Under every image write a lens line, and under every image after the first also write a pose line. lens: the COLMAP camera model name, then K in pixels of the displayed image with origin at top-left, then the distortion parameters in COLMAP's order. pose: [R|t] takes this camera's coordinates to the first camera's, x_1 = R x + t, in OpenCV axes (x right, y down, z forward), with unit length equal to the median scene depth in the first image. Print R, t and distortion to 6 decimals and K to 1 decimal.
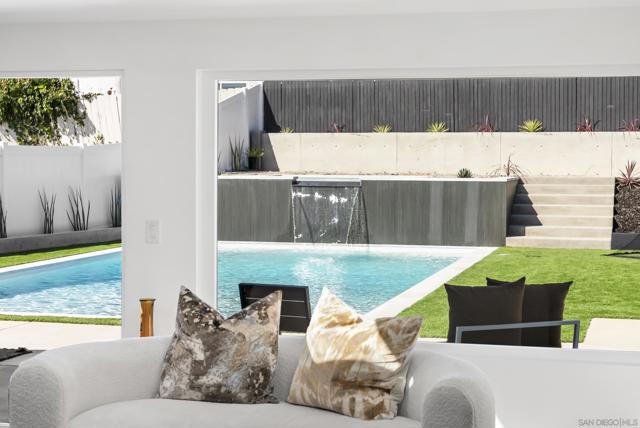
lens RADIAL K [[1184.5, 0, 320.0], [0, 1184.5, 214.0], [0, 0, 1]] dist [0.029821, -0.006914]
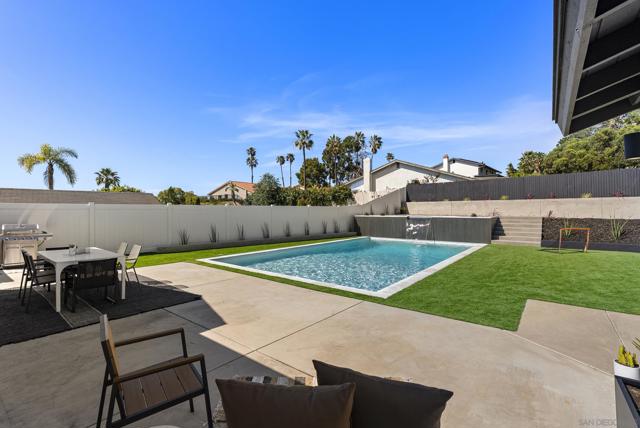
lens RADIAL K [[291.1, 0, 322.0], [0, 291.1, 211.7], [0, 0, 1]] dist [-0.003926, -0.000390]
pose [[0.918523, -0.002740, -0.395358, 0.068236], [-0.015781, 0.998925, -0.043585, -0.008247], [0.395053, 0.046273, 0.917492, 0.272391]]
